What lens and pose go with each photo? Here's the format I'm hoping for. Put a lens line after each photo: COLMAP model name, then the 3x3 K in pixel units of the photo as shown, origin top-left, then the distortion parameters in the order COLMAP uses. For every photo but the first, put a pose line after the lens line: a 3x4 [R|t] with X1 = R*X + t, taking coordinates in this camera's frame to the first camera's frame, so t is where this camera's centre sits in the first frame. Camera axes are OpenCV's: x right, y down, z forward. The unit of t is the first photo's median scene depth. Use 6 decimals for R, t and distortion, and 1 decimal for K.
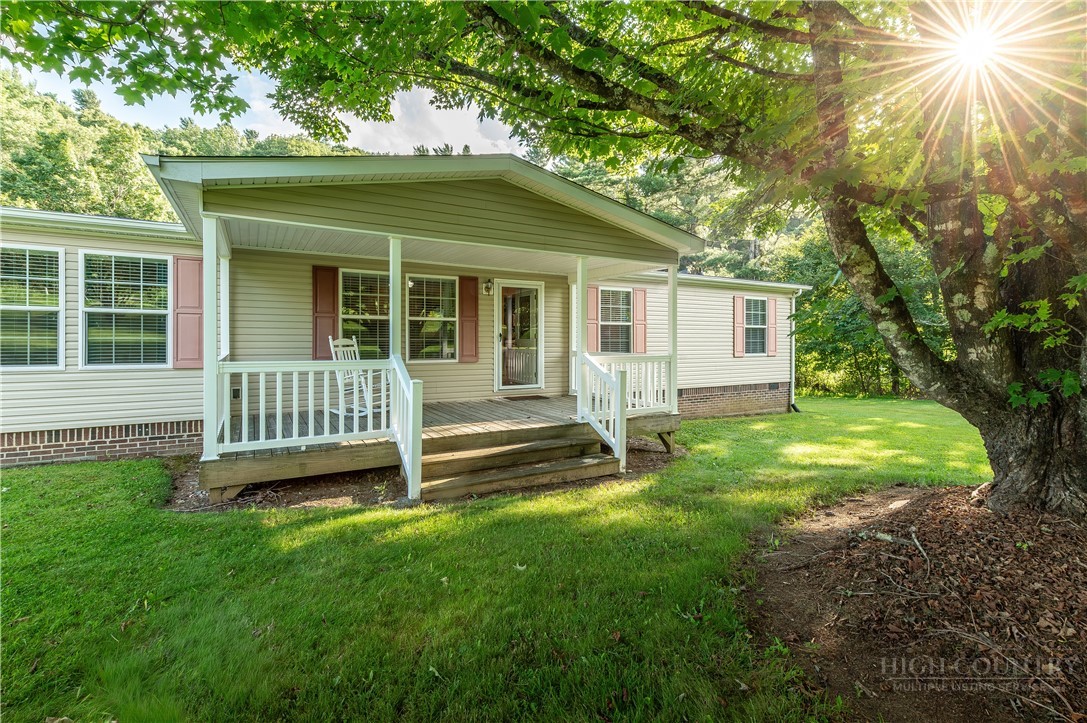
lens RADIAL K [[439.5, 0, 538.5], [0, 439.5, 345.8], [0, 0, 1]] dist [0.013827, 0.000046]
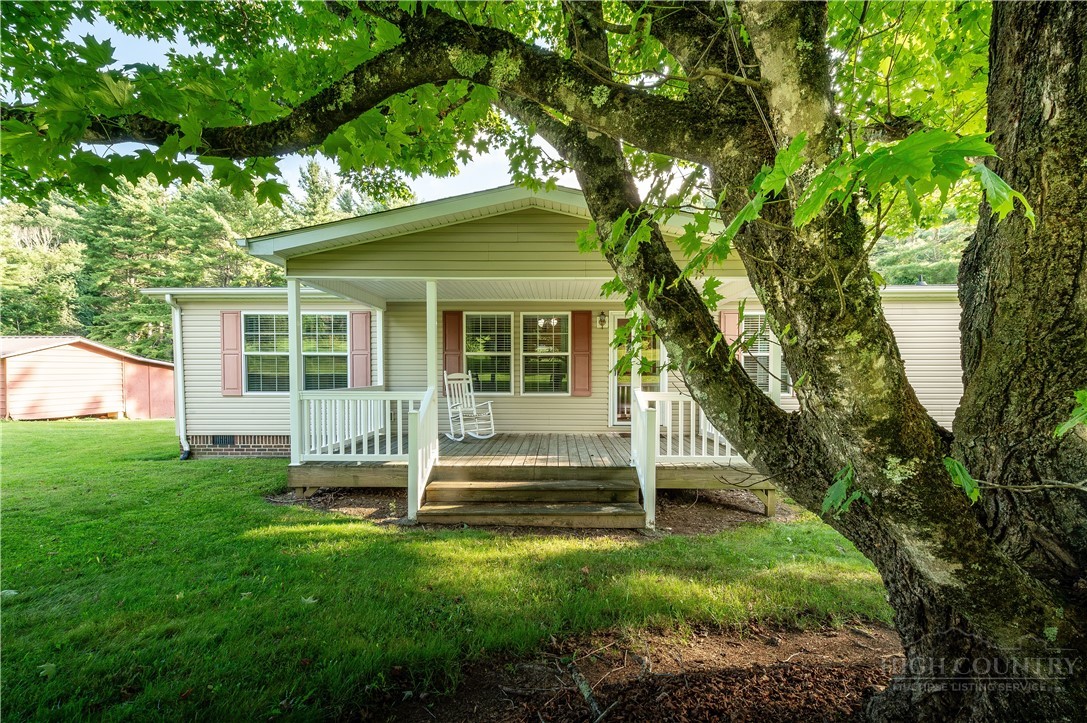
lens RADIAL K [[423.8, 0, 545.1], [0, 423.8, 392.5], [0, 0, 1]] dist [0.013489, 0.000037]
pose [[0.884326, 0.018564, -0.466500, 0.414345], [-0.004681, 0.999511, 0.030901, -0.001370], [0.466846, -0.025143, 0.883981, 0.190918]]
